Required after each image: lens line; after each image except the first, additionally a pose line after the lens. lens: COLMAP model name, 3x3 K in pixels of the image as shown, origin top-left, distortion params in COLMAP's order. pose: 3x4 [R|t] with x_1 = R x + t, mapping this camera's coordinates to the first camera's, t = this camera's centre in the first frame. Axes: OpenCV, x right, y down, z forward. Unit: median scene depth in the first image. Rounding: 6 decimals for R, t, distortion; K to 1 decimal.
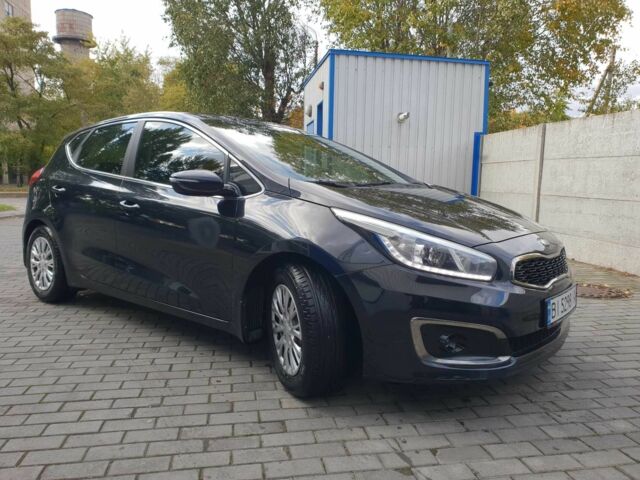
lens RADIAL K [[500.8, 0, 320.0], [0, 500.8, 240.0], [0, 0, 1]] dist [0.003158, 0.005013]
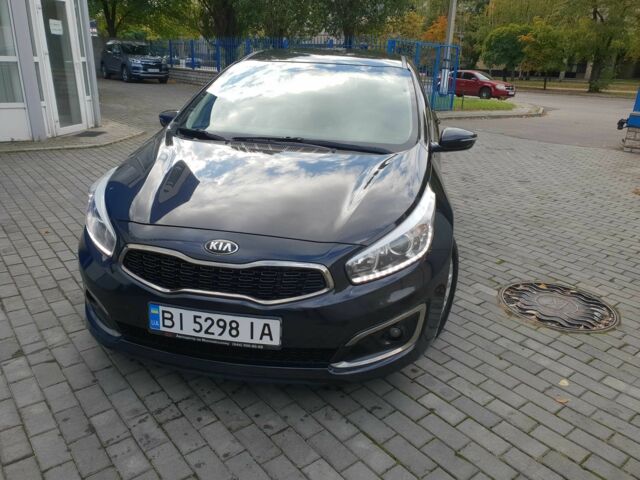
lens RADIAL K [[500.8, 0, 320.0], [0, 500.8, 240.0], [0, 0, 1]] dist [0.003158, 0.005013]
pose [[0.482178, 0.303734, -0.821736, 1.350736], [-0.133945, 0.952507, 0.273475, -0.279705], [0.865773, -0.021796, 0.499962, 0.856390]]
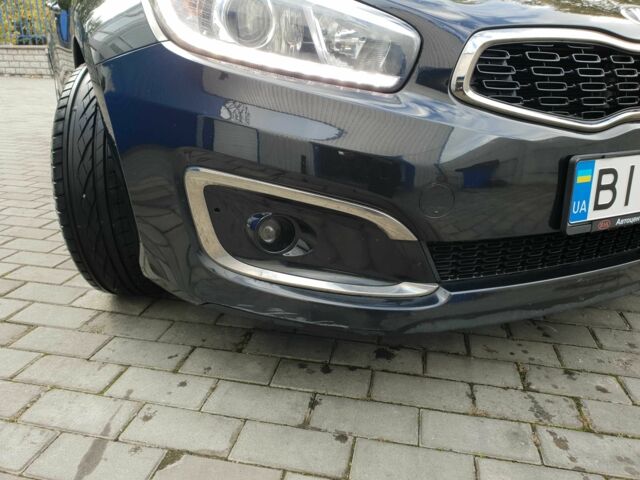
lens RADIAL K [[500.8, 0, 320.0], [0, 500.8, 240.0], [0, 0, 1]] dist [0.003158, 0.005013]
pose [[0.924421, 0.131555, -0.357964, 0.436400], [-0.044199, 0.969252, 0.242069, 0.102346], [0.378803, -0.207952, 0.901812, 0.609695]]
